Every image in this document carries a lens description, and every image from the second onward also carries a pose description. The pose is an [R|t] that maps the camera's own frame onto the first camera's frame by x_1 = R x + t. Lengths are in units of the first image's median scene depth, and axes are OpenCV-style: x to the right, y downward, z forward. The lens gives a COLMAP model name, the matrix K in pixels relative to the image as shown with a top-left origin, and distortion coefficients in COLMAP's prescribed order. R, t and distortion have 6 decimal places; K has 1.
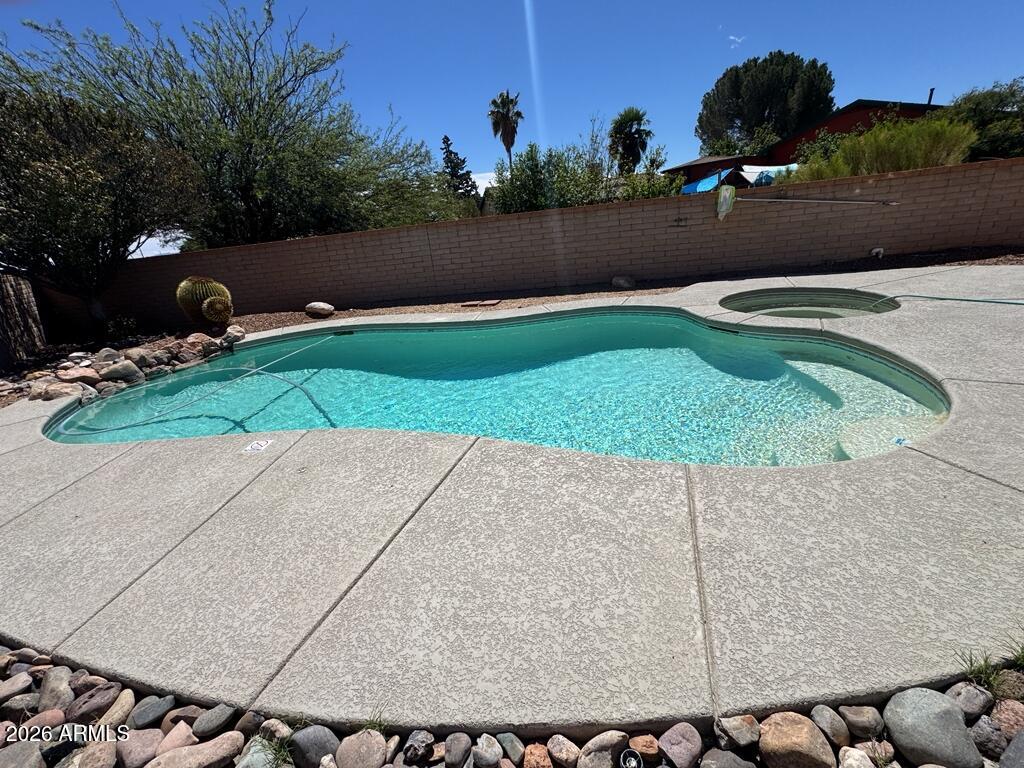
lens RADIAL K [[406.0, 0, 513.2], [0, 406.0, 384.5], [0, 0, 1]] dist [-0.001792, -0.000113]
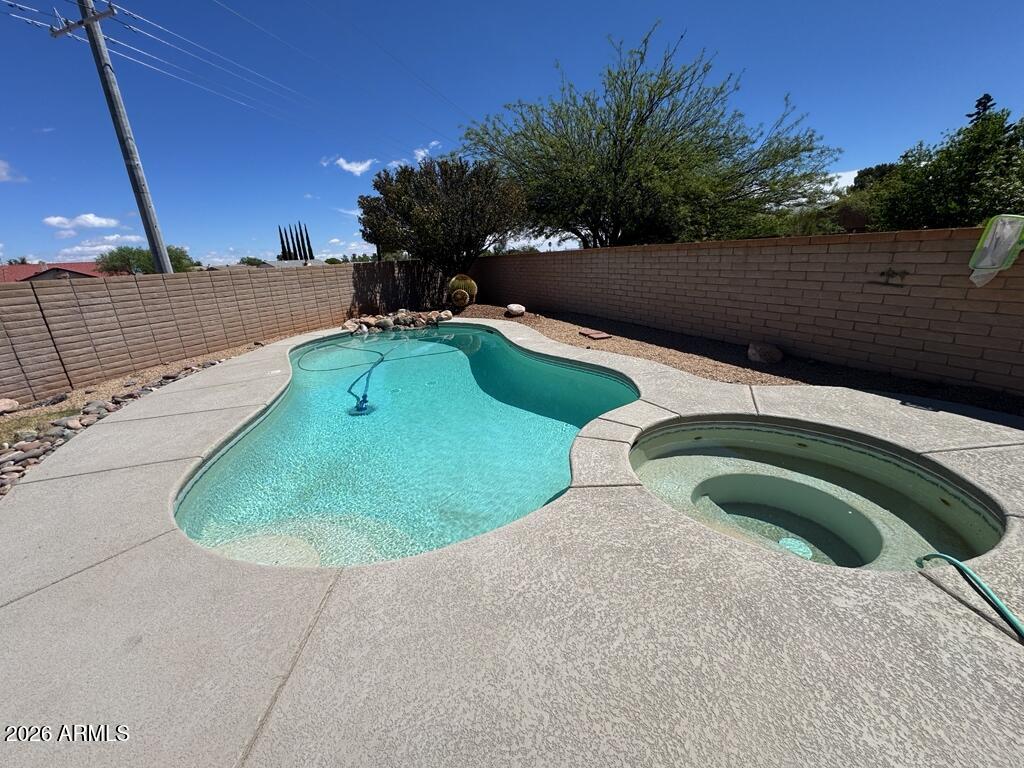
lens RADIAL K [[406.0, 0, 513.3], [0, 406.0, 383.8], [0, 0, 1]] dist [-0.001792, -0.000113]
pose [[0.533369, 0.324908, -0.780994, 0.611439], [-0.312152, 0.933725, 0.175266, -0.196754], [0.786179, 0.150307, 0.599441, 0.274738]]
